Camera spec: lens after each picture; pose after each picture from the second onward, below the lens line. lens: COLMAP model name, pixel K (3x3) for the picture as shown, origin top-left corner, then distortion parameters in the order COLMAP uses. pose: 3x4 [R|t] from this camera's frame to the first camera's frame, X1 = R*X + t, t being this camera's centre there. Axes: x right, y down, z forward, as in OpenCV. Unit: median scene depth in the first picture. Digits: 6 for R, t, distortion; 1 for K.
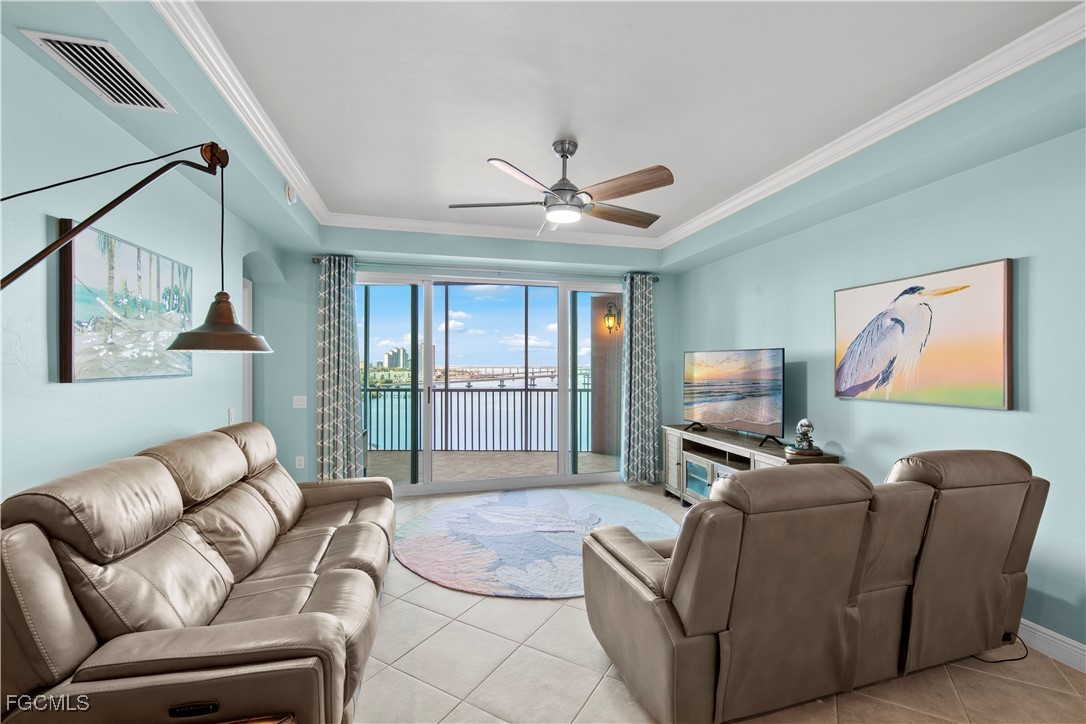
lens RADIAL K [[456.8, 0, 556.1], [0, 456.8, 366.7], [0, 0, 1]] dist [0.006627, -0.004185]
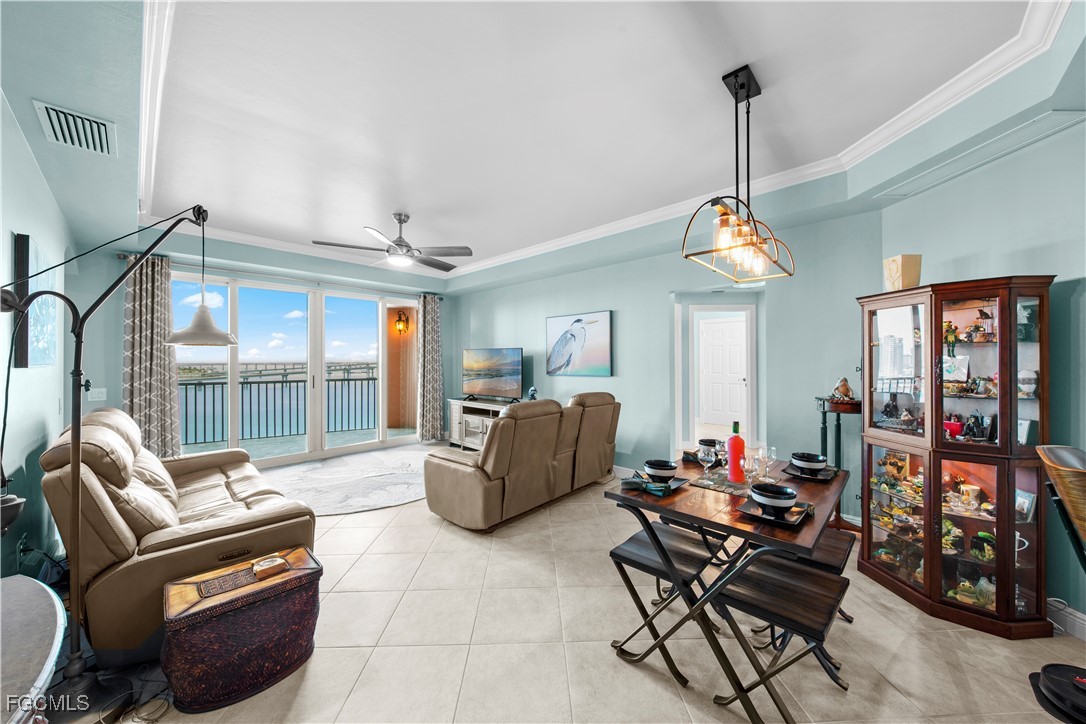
lens RADIAL K [[390.9, 0, 551.2], [0, 390.9, 358.9], [0, 0, 1]] dist [0.001165, -0.003271]
pose [[0.854638, -0.001725, 0.519221, -0.195158], [0.006132, 0.999958, -0.006770, 0.013649], [-0.519188, 0.008970, 0.854613, -0.359549]]
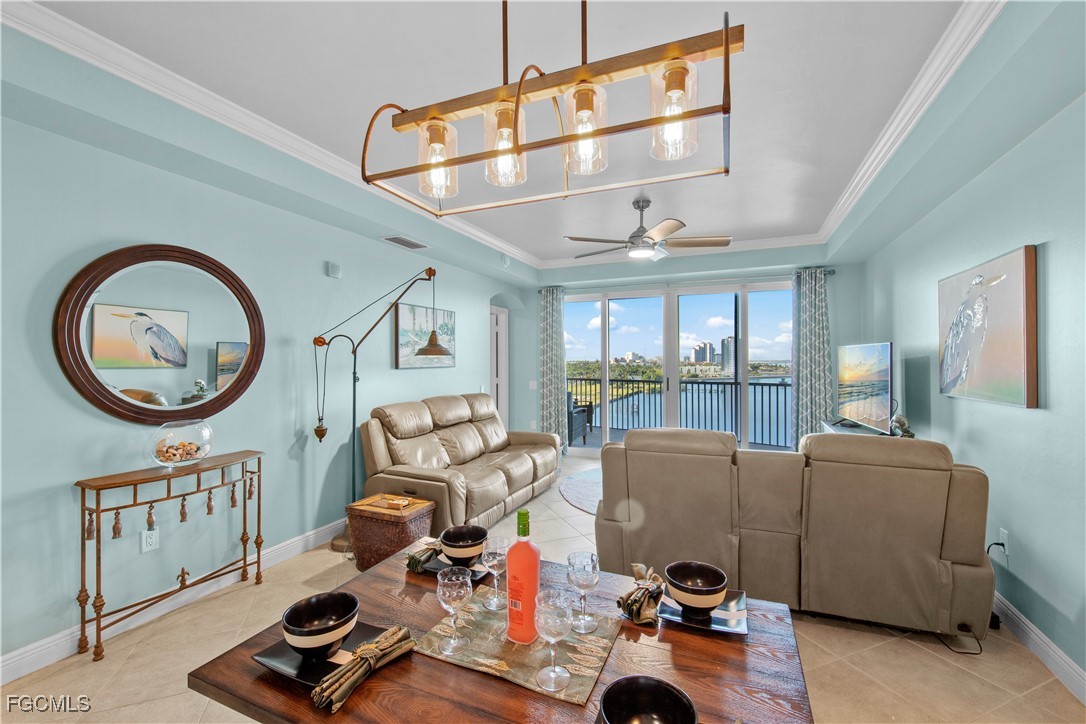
lens RADIAL K [[456.8, 0, 548.3], [0, 456.8, 357.1], [0, 0, 1]] dist [0.006627, -0.004185]
pose [[0.788968, -0.007605, -0.614387, 0.549212], [0.001958, 0.999949, -0.009863, -0.001940], [0.614431, 0.006579, 0.788943, -0.223656]]
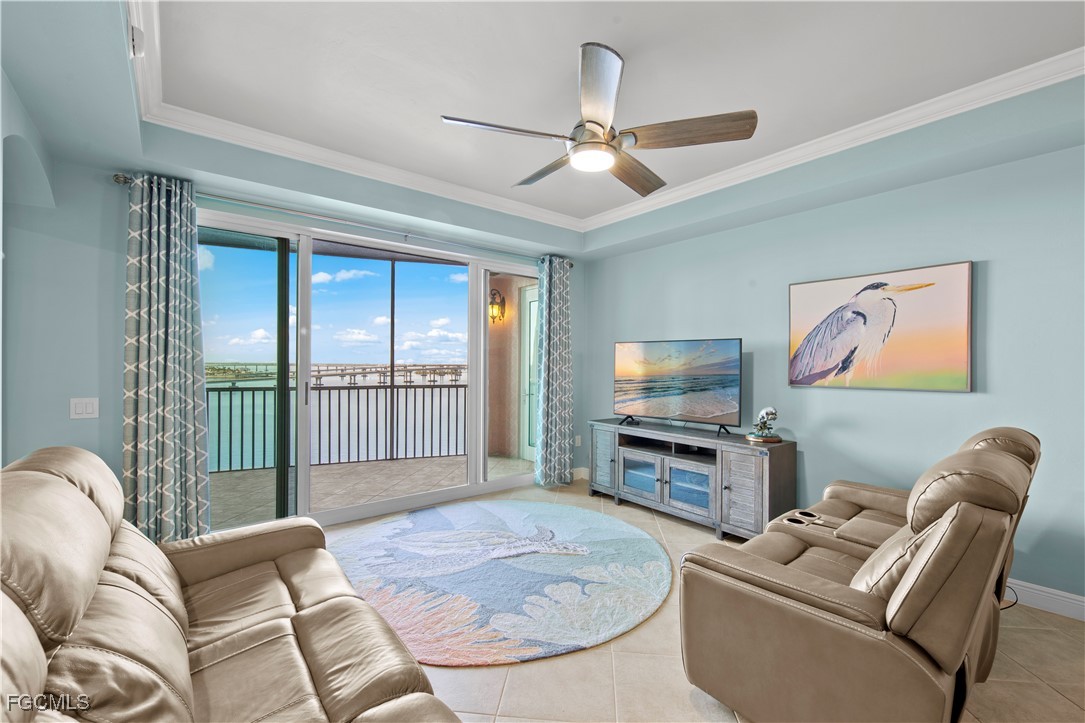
lens RADIAL K [[456.4, 0, 549.6], [0, 456.4, 365.7], [0, 0, 1]] dist [0.006627, -0.004185]
pose [[0.914666, 0.004215, 0.404188, -0.318821], [-0.004863, 0.999988, 0.000577, 0.022817], [-0.404181, -0.002494, 0.914676, 0.259186]]
